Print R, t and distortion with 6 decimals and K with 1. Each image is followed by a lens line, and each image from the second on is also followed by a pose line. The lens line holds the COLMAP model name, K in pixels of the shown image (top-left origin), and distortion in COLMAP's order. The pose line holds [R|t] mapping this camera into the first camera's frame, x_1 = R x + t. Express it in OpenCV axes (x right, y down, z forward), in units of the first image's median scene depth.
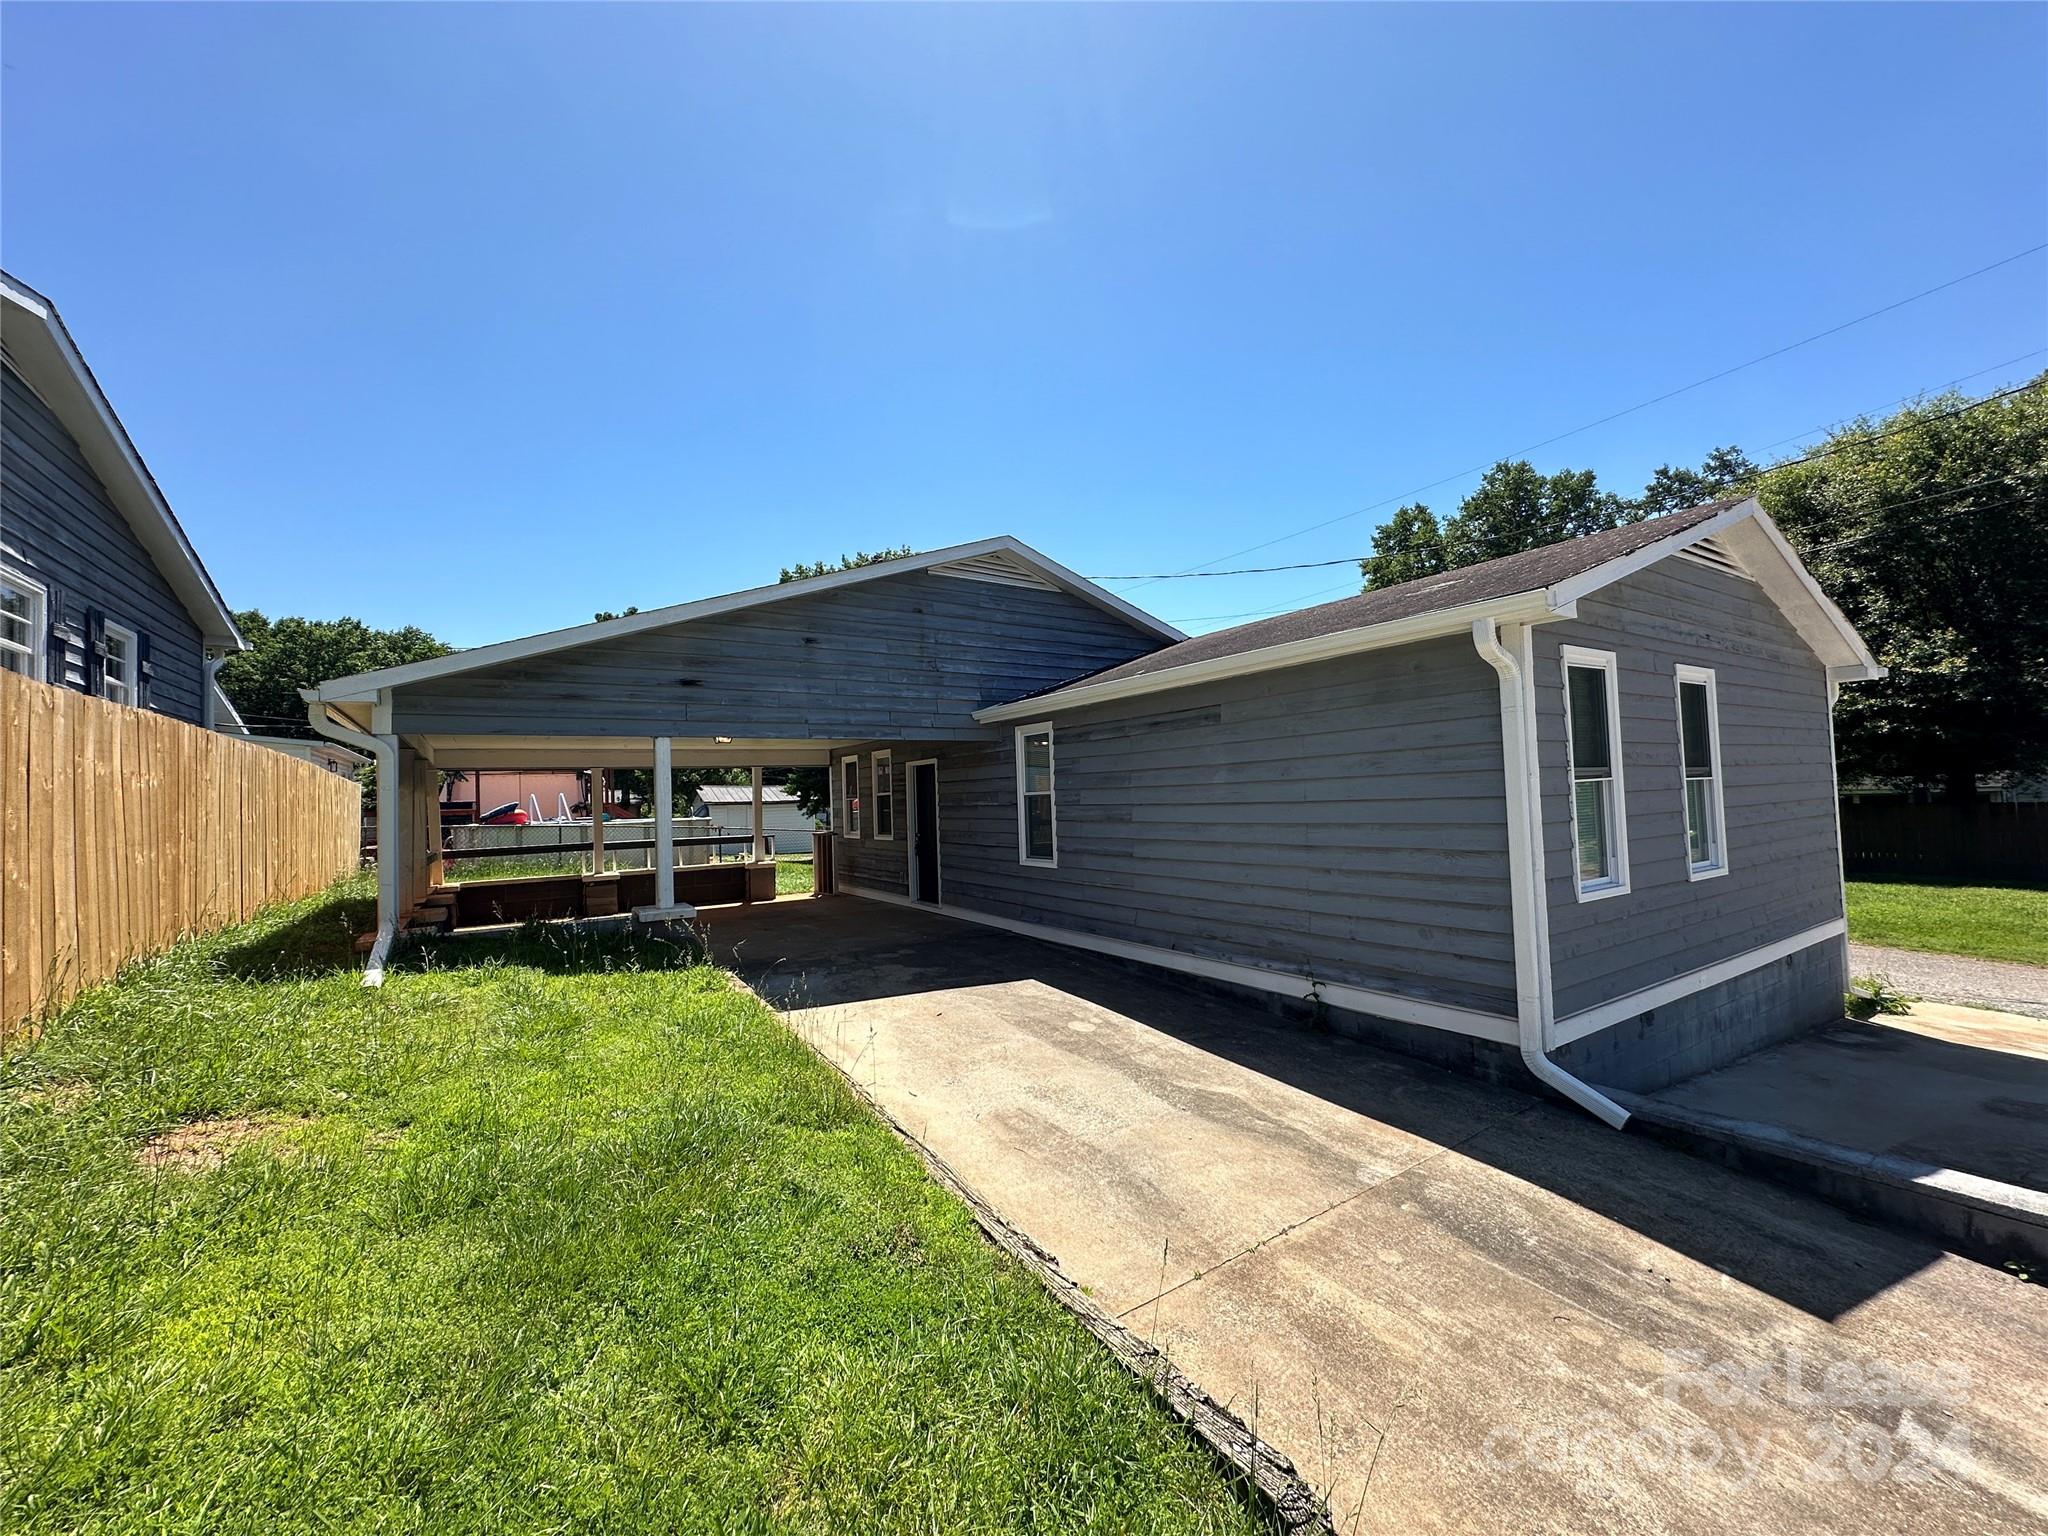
lens RADIAL K [[815.4, 0, 1021.7], [0, 815.4, 770.7], [0, 0, 1]] dist [0.000754, 0.000031]
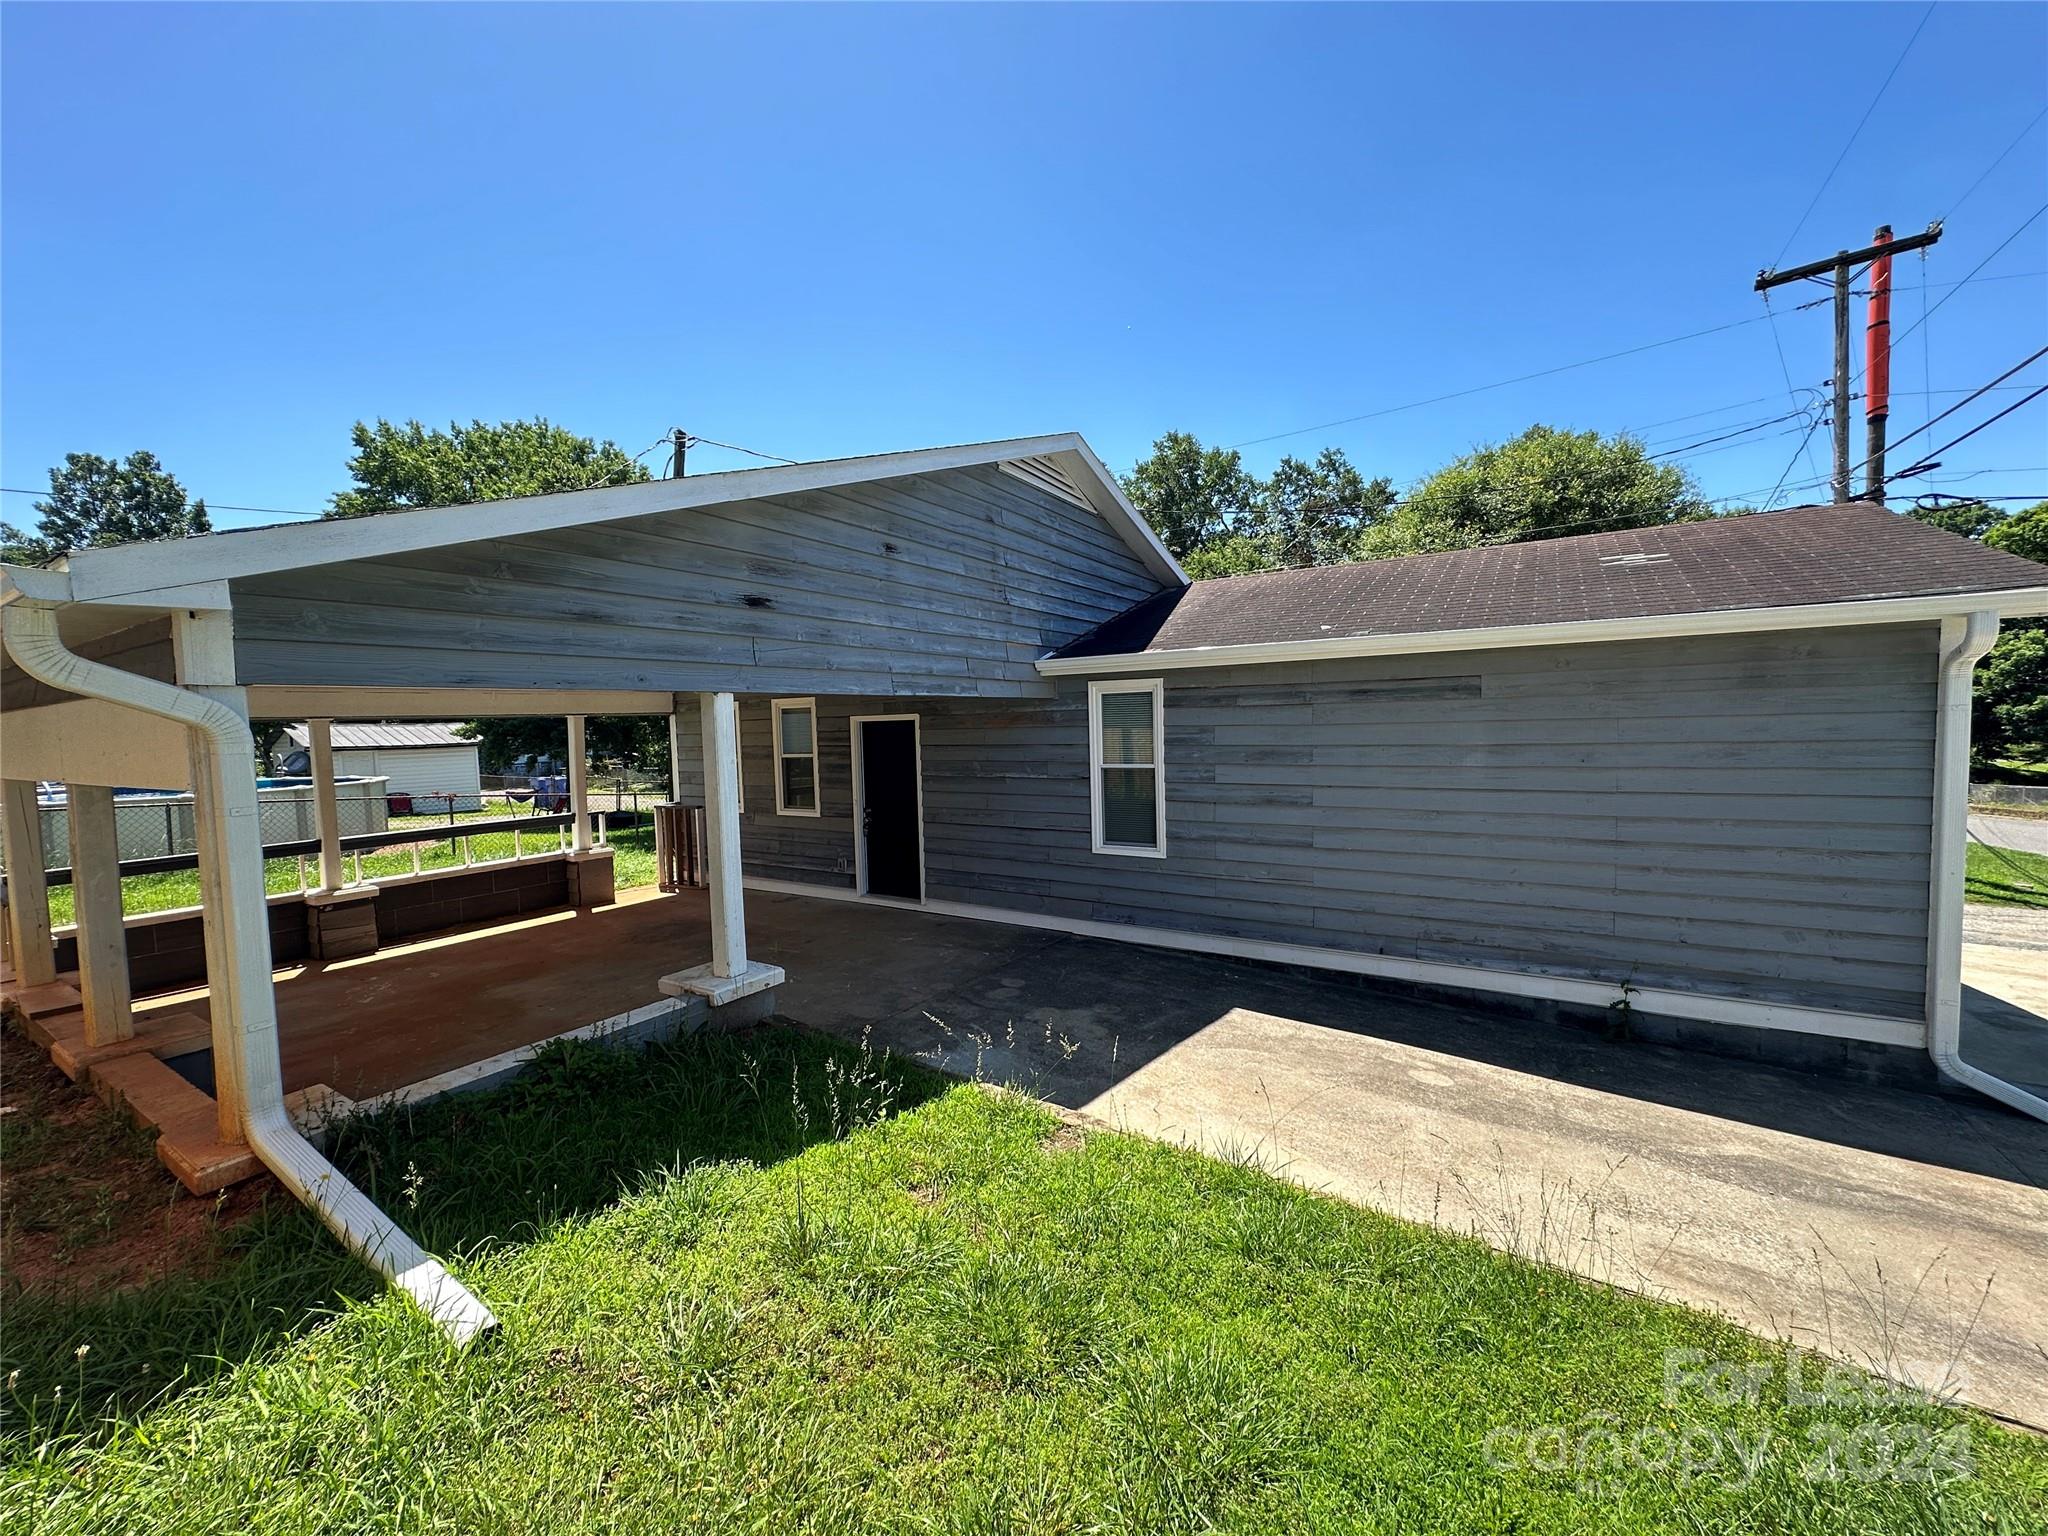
lens RADIAL K [[815.4, 0, 1020.1], [0, 815.4, 770.1], [0, 0, 1]] dist [0.000754, 0.000031]
pose [[0.906440, -0.017307, 0.421980, -0.527769], [-0.017766, 0.996713, 0.079043, -0.038359], [-0.421961, -0.079145, 0.903153, 0.393564]]
